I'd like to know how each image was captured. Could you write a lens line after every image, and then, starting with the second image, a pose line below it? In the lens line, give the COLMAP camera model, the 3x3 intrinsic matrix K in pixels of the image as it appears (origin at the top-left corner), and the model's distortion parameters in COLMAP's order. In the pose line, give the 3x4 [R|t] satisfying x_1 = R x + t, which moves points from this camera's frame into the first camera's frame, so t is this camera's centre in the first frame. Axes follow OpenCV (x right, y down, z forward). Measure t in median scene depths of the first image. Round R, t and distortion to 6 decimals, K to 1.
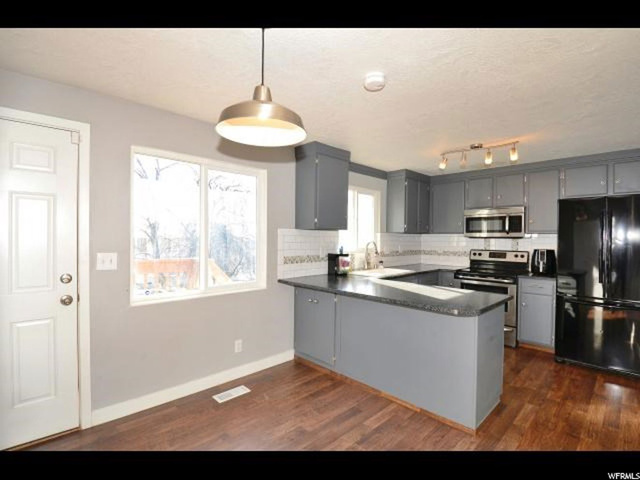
lens RADIAL K [[324.4, 0, 320.0], [0, 324.4, 240.0], [0, 0, 1]] dist [0.000913, -0.025443]
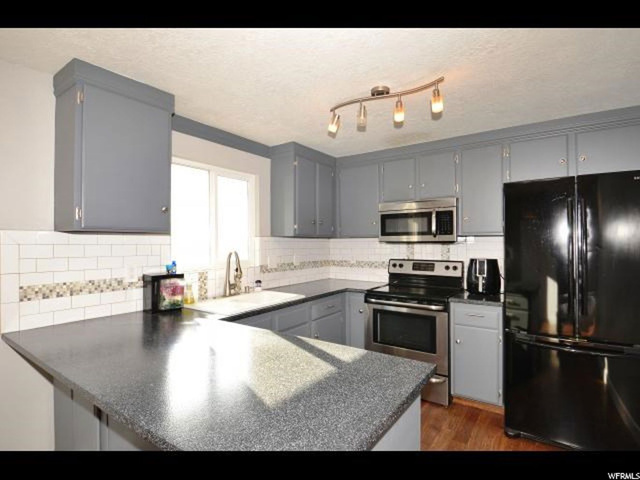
lens RADIAL K [[317.3, 0, 337.5], [0, 317.3, 236.9], [0, 0, 1]] dist [0.000643, -0.000074]
pose [[0.980724, -0.009281, 0.195179, 0.240673], [0.013173, 0.999739, -0.018651, -0.009047], [-0.194955, 0.020863, 0.980590, 0.370896]]
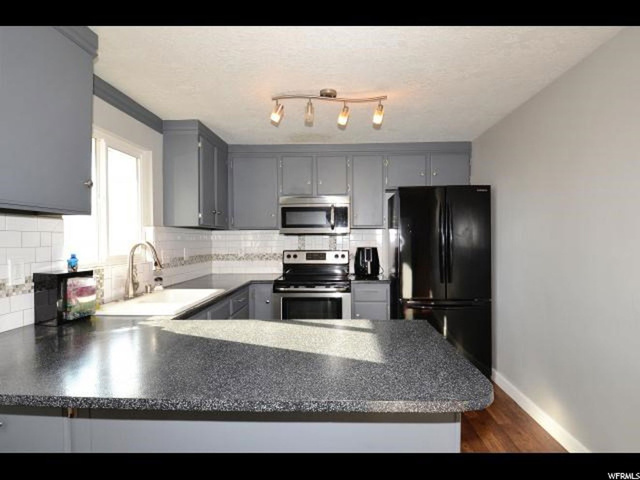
lens RADIAL K [[324.4, 0, 320.0], [0, 324.4, 240.0], [0, 0, 1]] dist [0.000913, -0.025443]
pose [[0.720446, -0.014470, 0.693360, 0.006278], [0.016992, 0.999850, 0.003211, 0.004833], [-0.693303, 0.009469, 0.720584, 0.449816]]
